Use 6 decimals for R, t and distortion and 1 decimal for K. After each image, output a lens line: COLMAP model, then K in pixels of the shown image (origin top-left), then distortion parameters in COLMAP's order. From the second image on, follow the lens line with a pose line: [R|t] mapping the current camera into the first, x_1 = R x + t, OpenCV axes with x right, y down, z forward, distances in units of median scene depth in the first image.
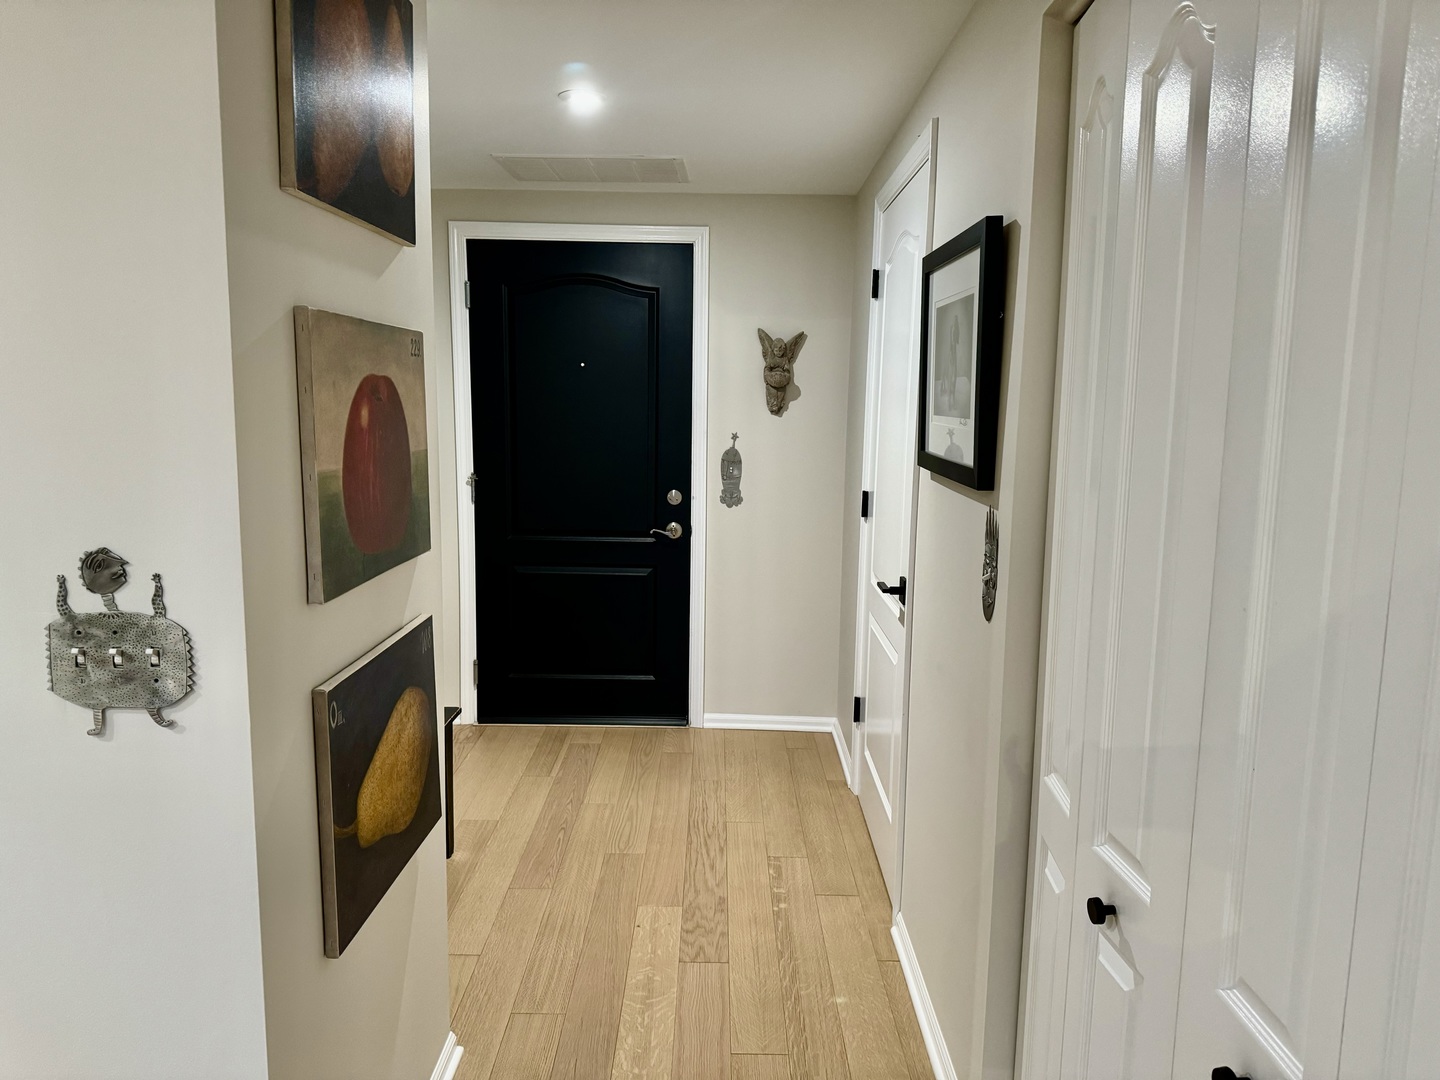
lens RADIAL K [[1035.7, 0, 720.0], [0, 1035.7, 540.0], [0, 0, 1]] dist [0.042405, -0.006583]
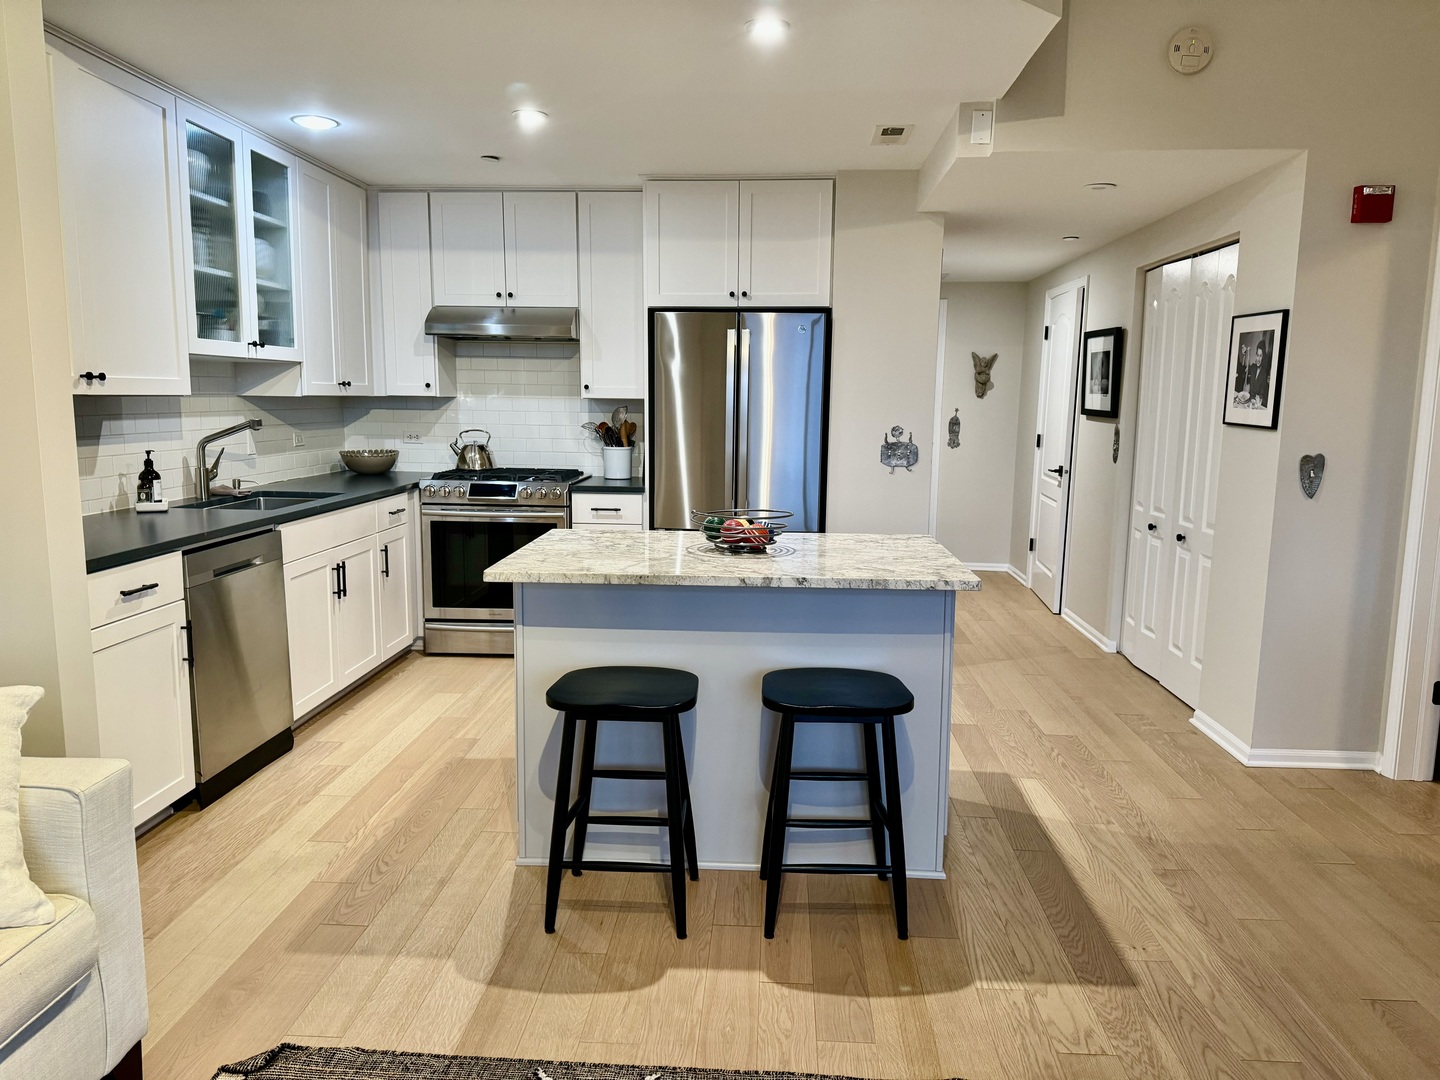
lens RADIAL K [[1035.7, 0, 720.0], [0, 1035.7, 540.0], [0, 0, 1]] dist [0.042405, -0.006583]
pose [[0.998438, 0.004058, -0.055721, -0.519542], [-0.003792, 0.999981, 0.004865, 0.214201], [0.055740, -0.004646, 0.998435, -1.505507]]
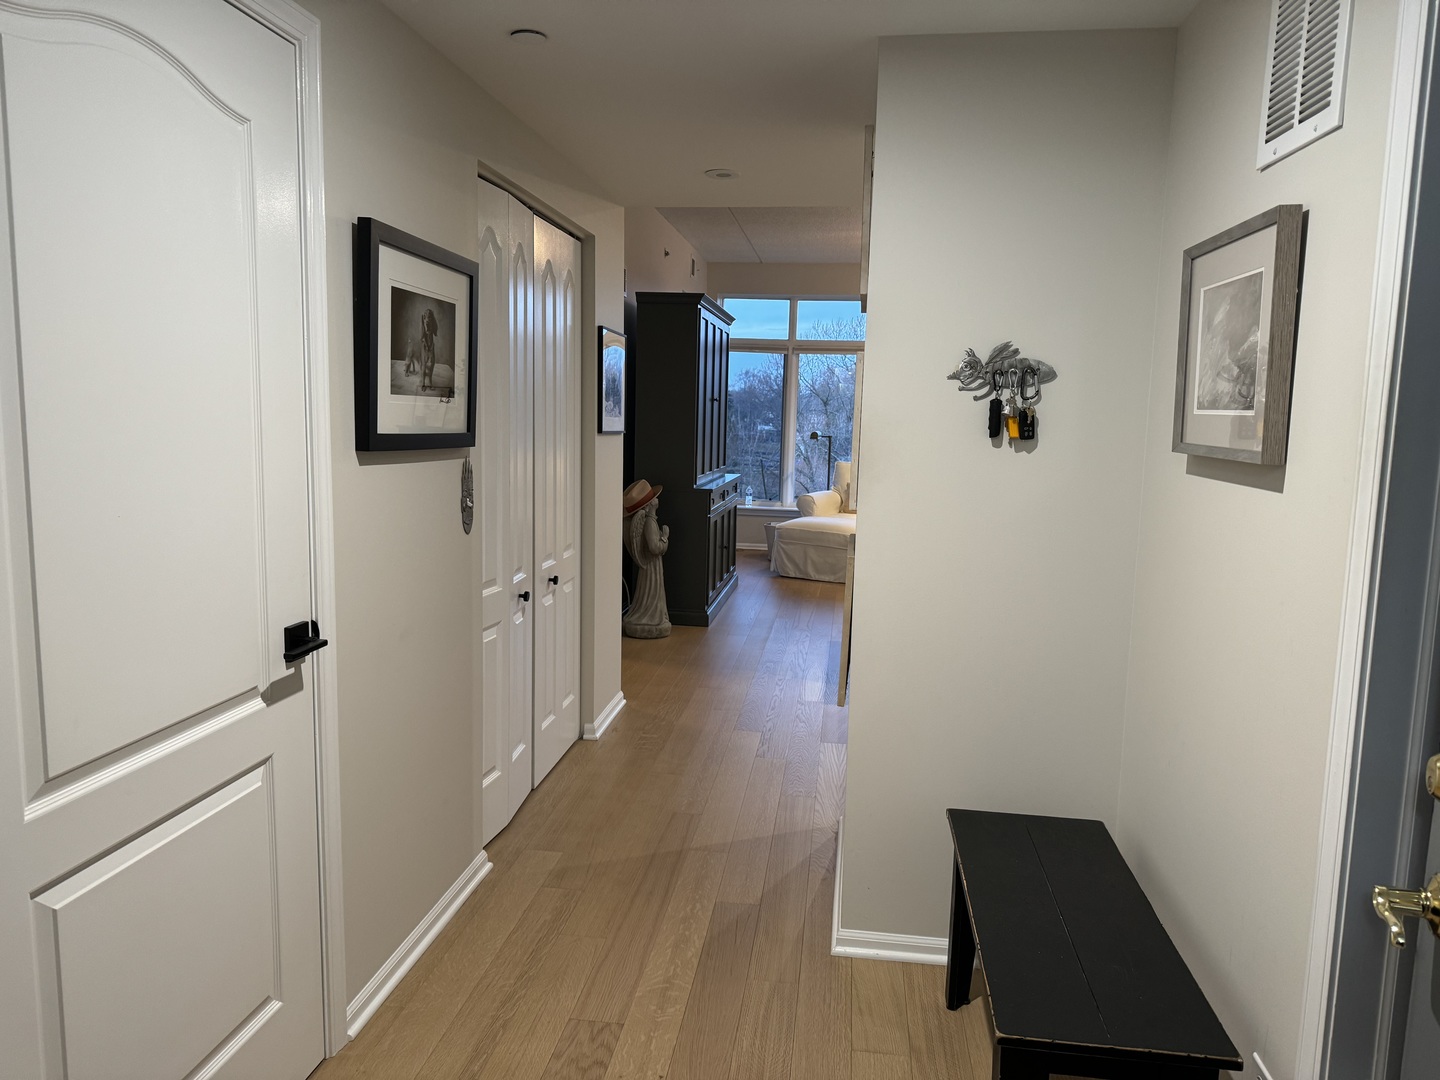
lens RADIAL K [[1035.7, 0, 720.0], [0, 1035.7, 540.0], [0, 0, 1]] dist [0.042405, -0.006583]
pose [[-0.991077, -0.051471, 0.122955, -0.216597], [-0.018213, 0.966077, 0.257610, -0.230840], [-0.132043, 0.253072, -0.958394, 1.809651]]
